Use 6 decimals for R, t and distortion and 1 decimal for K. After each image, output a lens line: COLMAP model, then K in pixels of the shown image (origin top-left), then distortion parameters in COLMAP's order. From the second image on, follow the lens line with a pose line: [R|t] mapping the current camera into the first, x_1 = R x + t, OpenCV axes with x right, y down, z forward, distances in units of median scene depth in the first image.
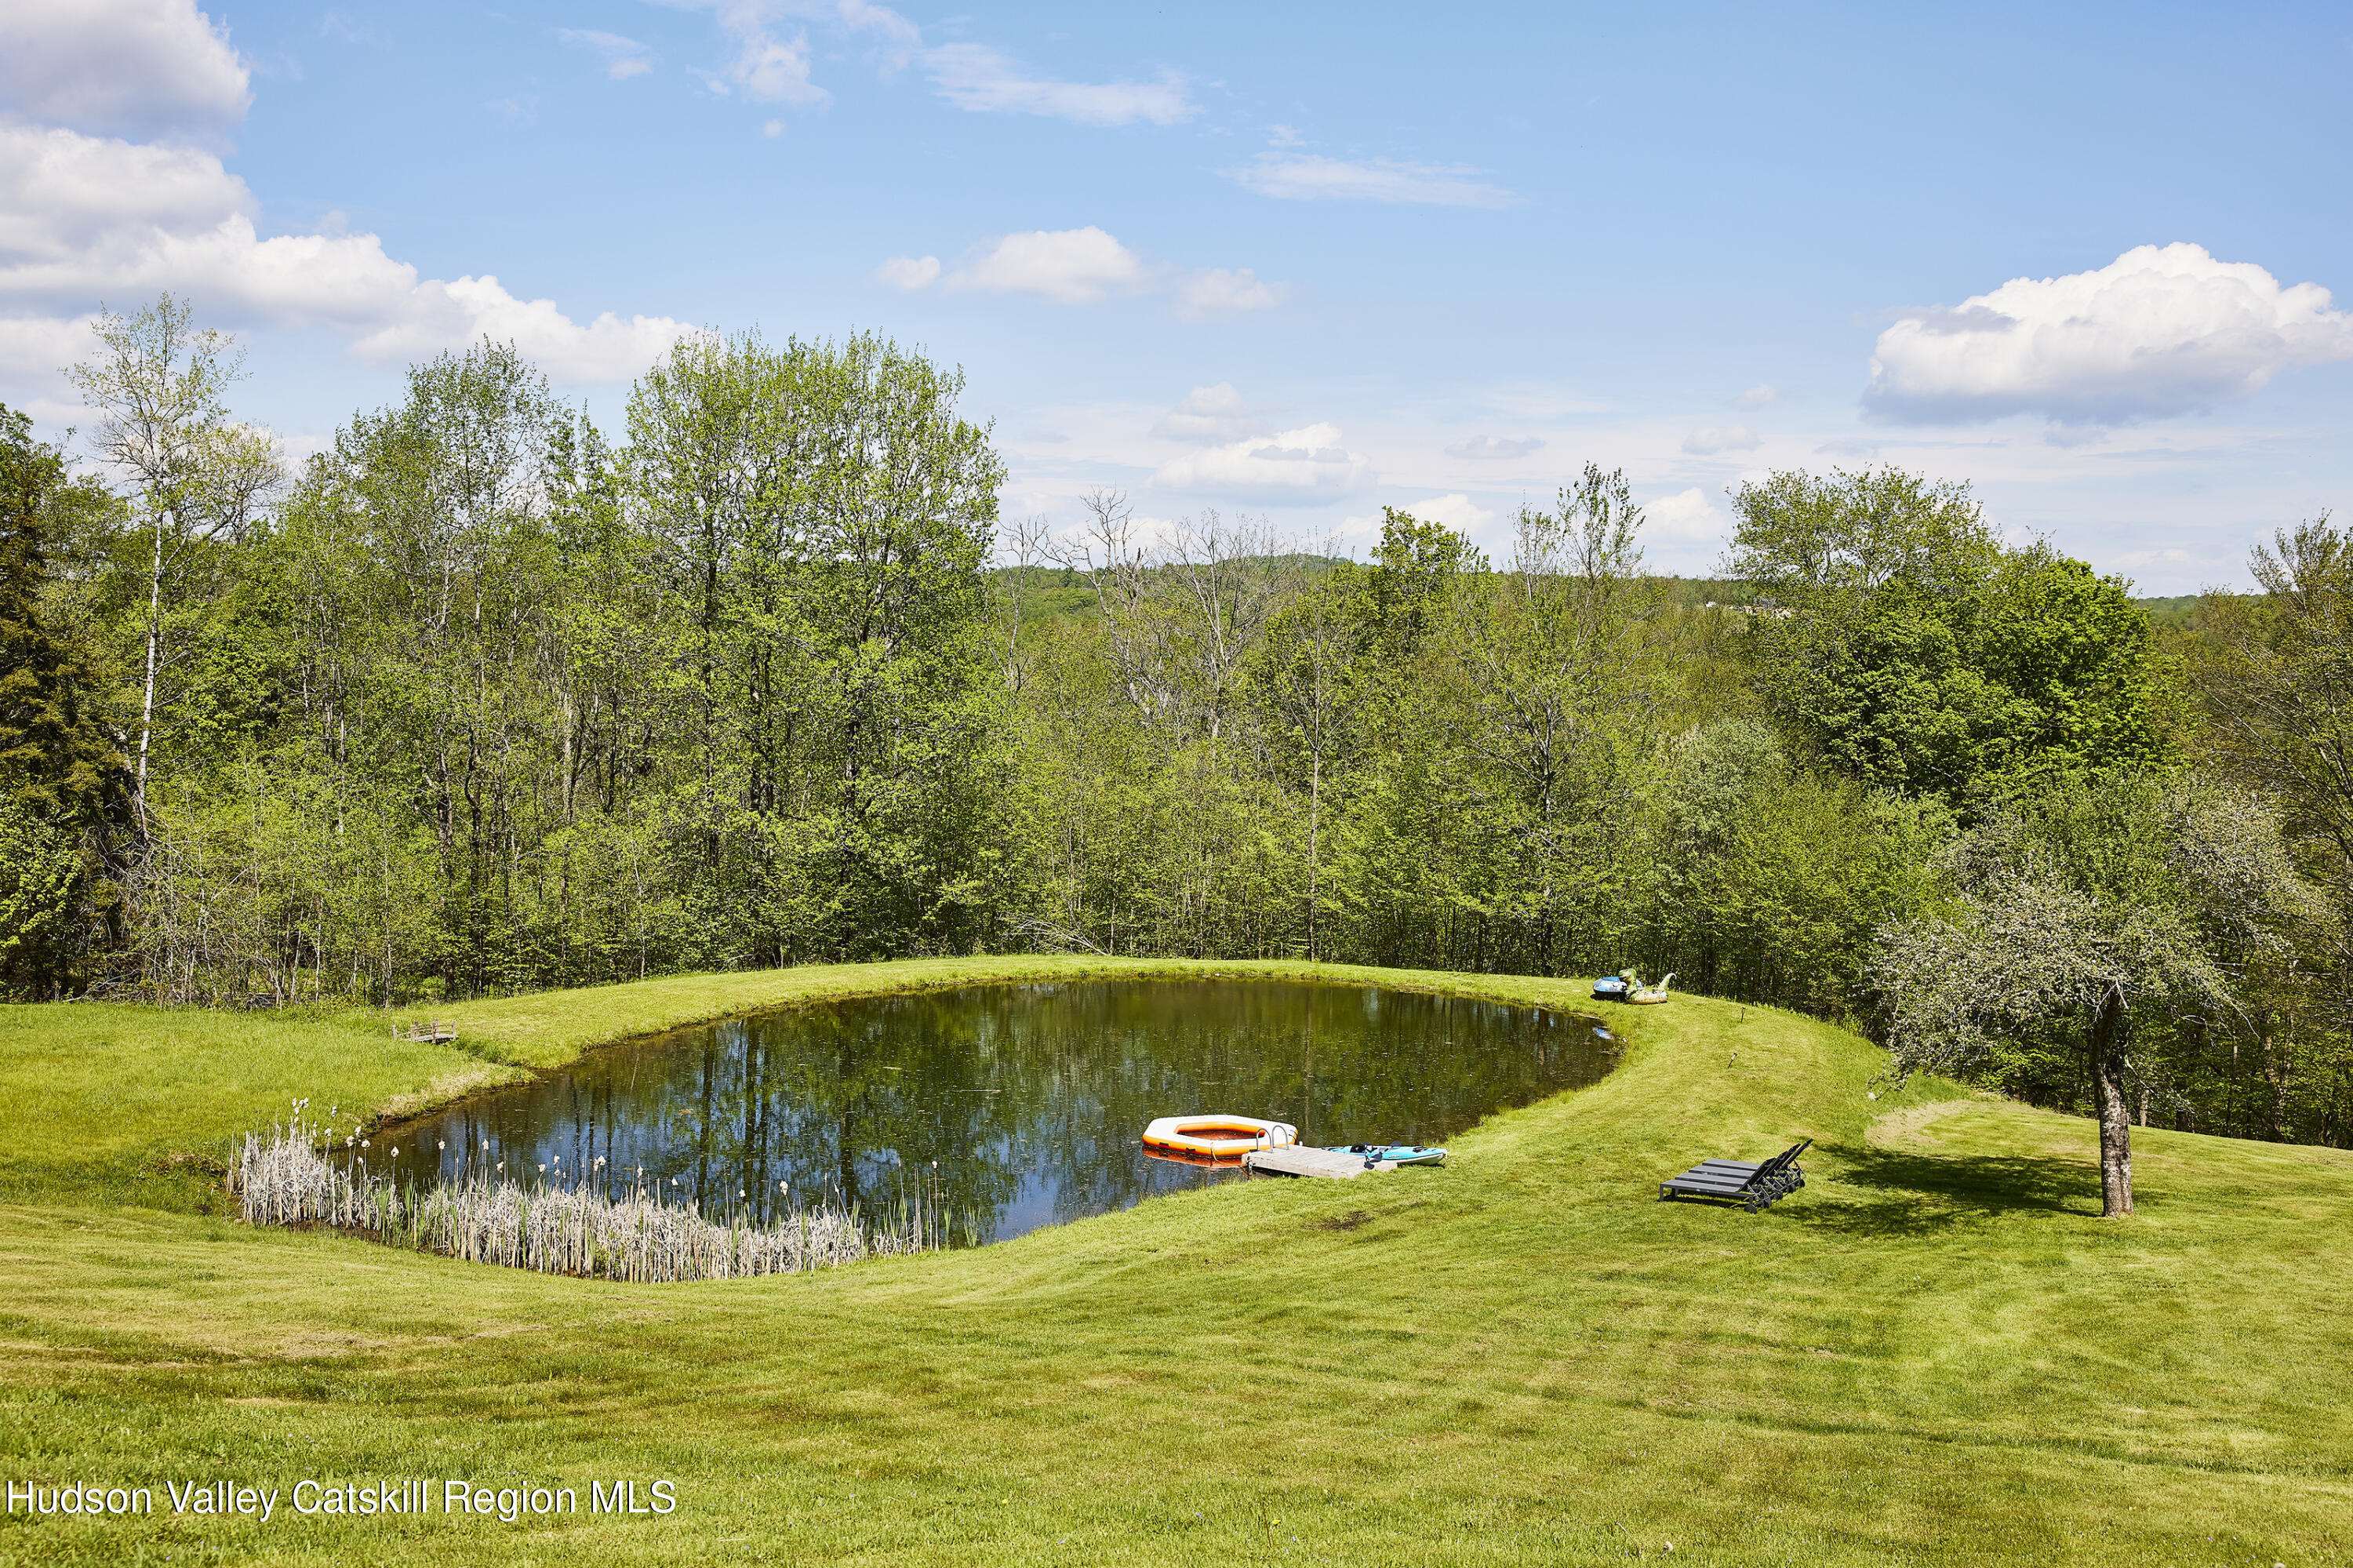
lens RADIAL K [[2233.5, 0, 1104.4], [0, 2233.5, 786.5], [0, 0, 1]] dist [0.001168, 0.011332]
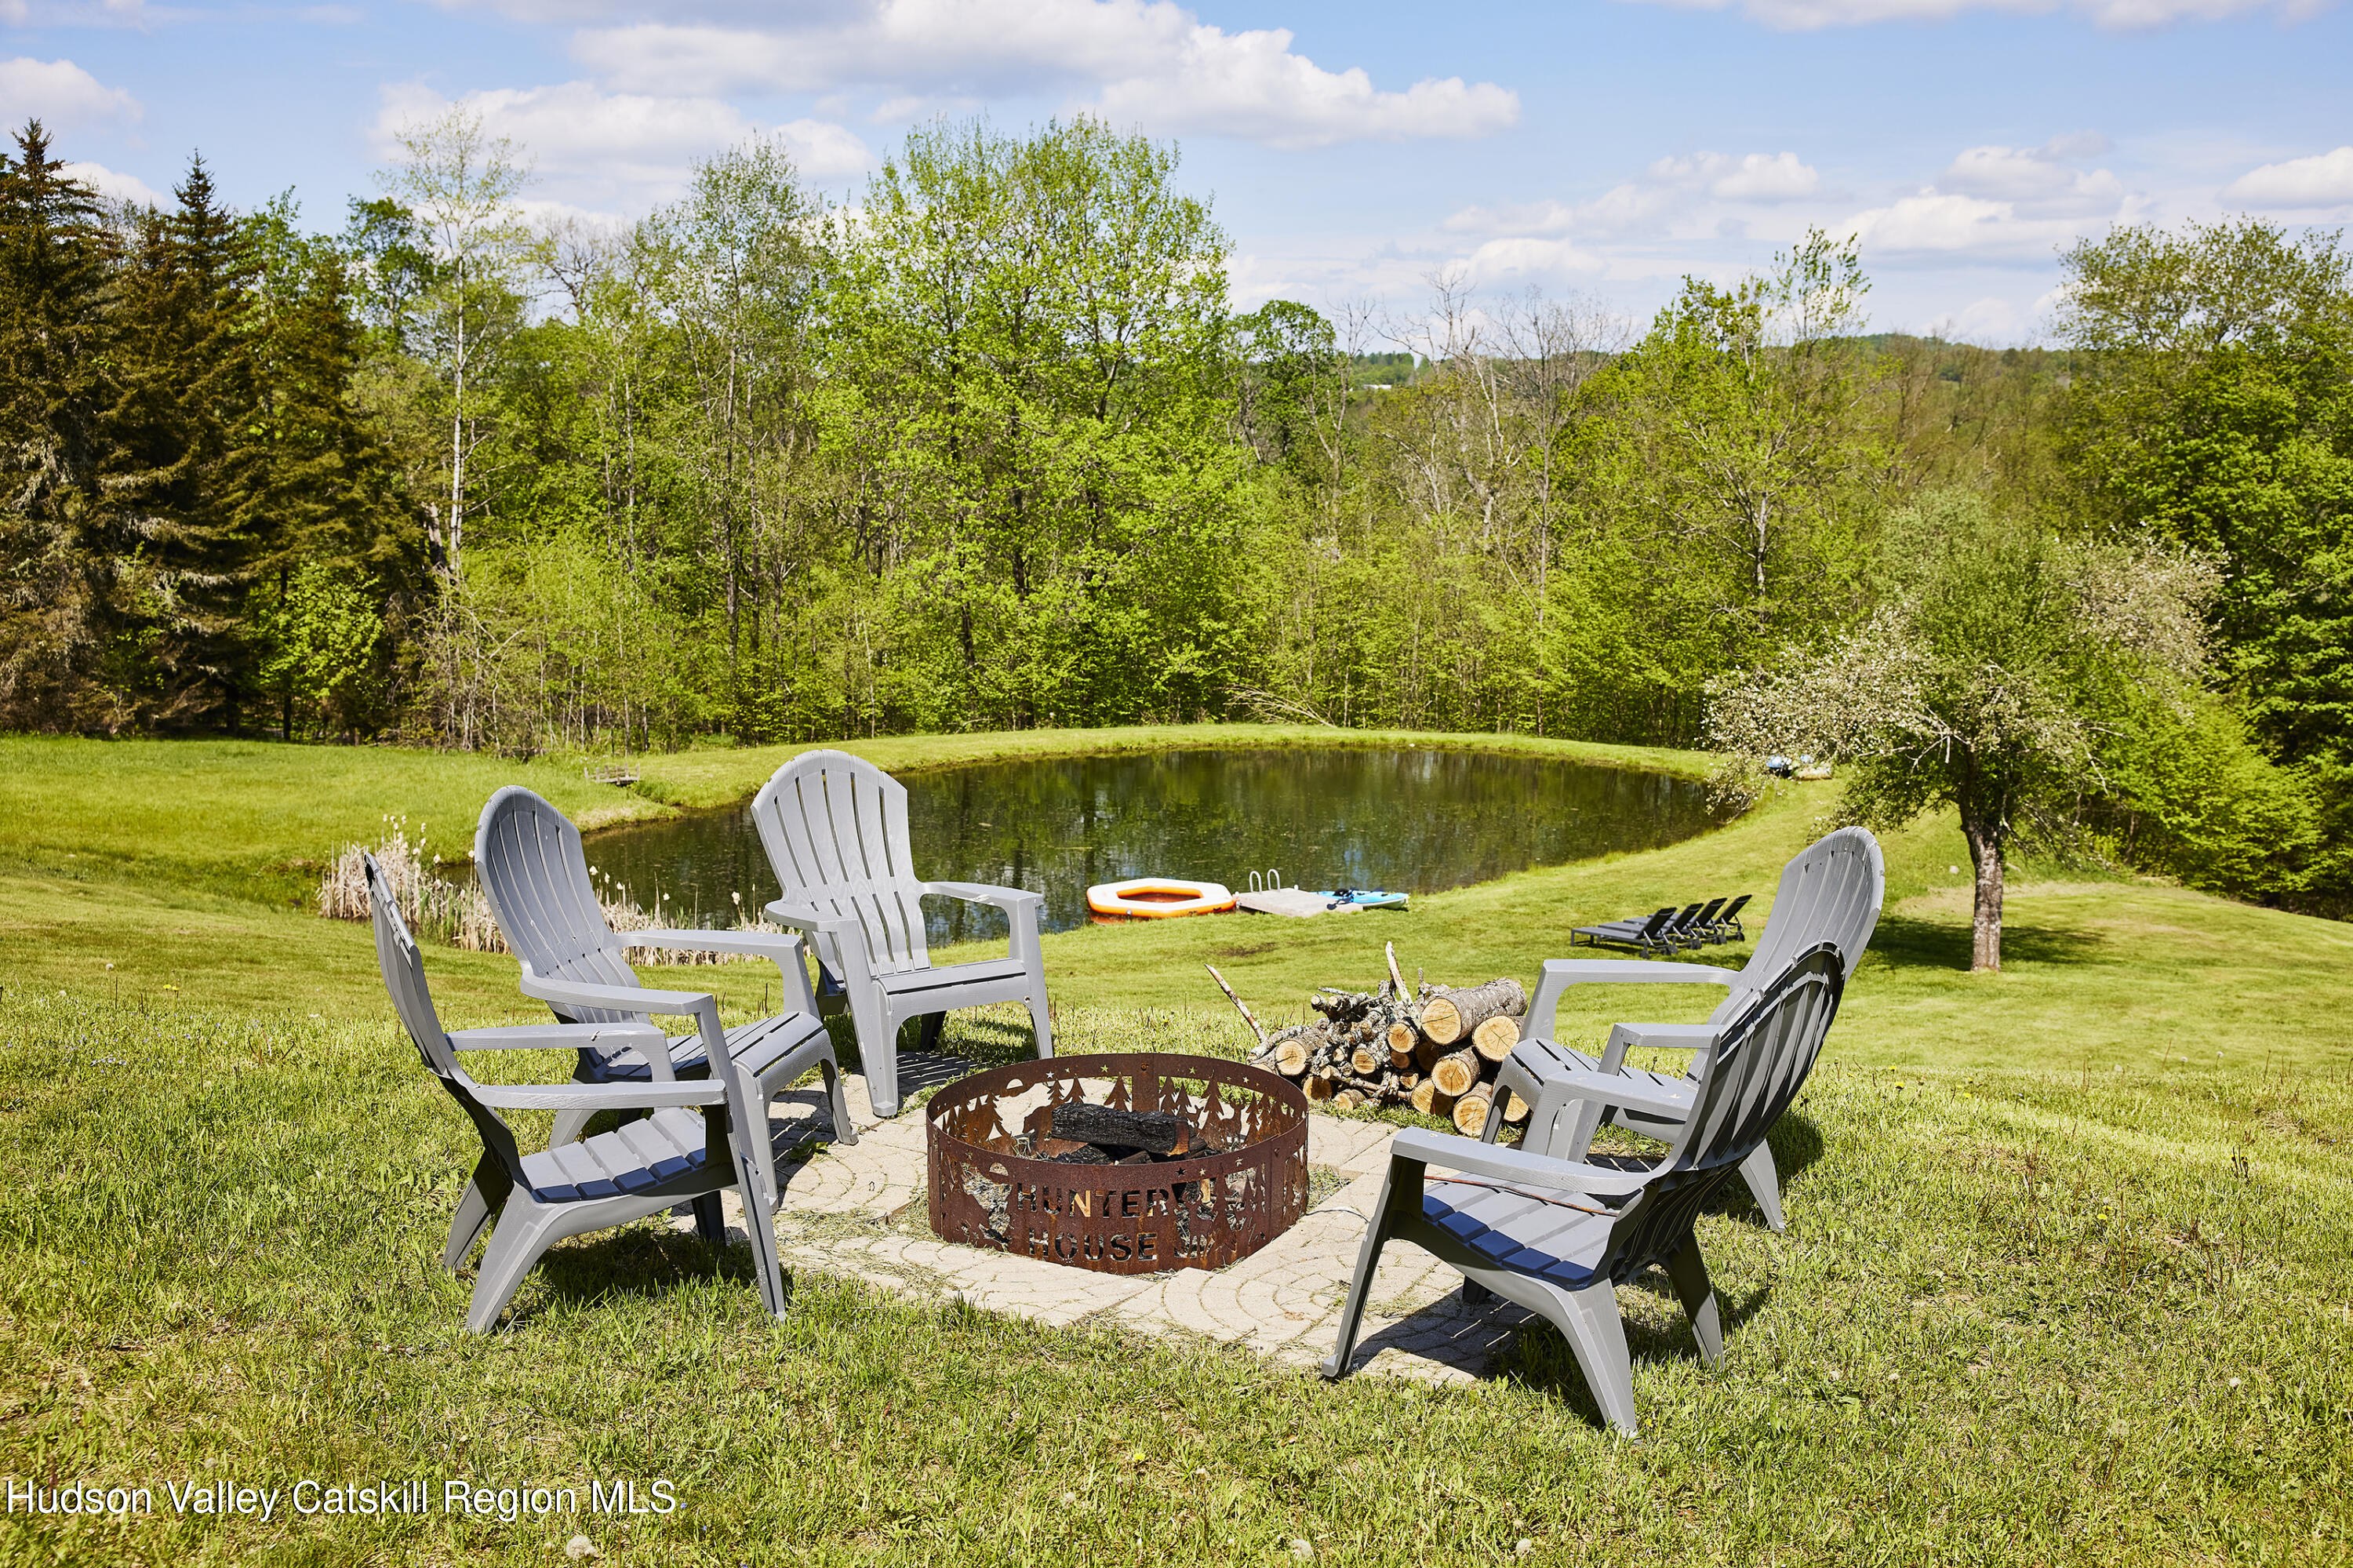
lens RADIAL K [[2233.5, 0, 1104.4], [0, 2233.5, 786.5], [0, 0, 1]] dist [0.001168, 0.011332]
pose [[0.977696, 0.023323, -0.208728, 0.129978], [-0.003498, 0.995486, 0.094849, 0.006773], [0.209998, -0.092003, 0.973363, -0.029073]]
